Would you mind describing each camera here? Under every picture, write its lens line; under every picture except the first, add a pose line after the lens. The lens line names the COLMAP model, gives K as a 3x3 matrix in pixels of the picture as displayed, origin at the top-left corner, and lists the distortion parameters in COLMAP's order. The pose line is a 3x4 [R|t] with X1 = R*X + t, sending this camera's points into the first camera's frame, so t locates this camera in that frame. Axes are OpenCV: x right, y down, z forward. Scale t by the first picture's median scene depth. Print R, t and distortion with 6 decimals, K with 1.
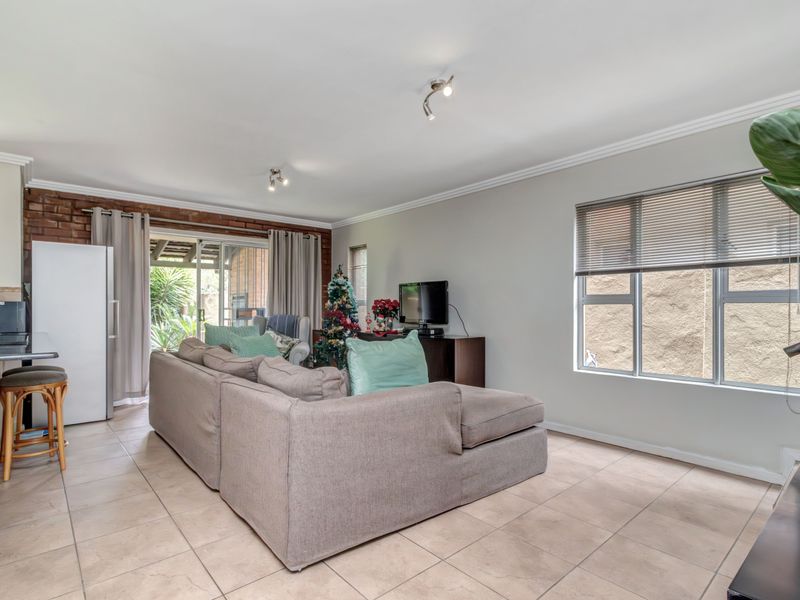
lens RADIAL K [[418.0, 0, 398.7], [0, 418.0, 308.0], [0, 0, 1]] dist [-0.000187, 0.000708]
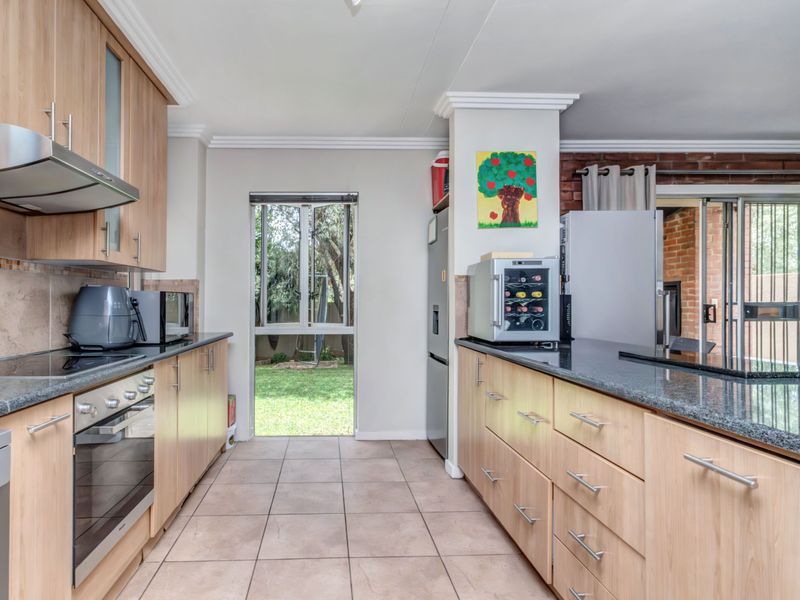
lens RADIAL K [[431.4, 0, 343.2], [0, 431.4, 300.1], [0, 0, 1]] dist [0.004603, 0.000753]
pose [[0.769257, -0.004948, -0.638921, -0.538812], [0.002905, 0.999987, -0.004246, -0.002312], [0.638933, 0.001410, 0.769261, 0.128951]]
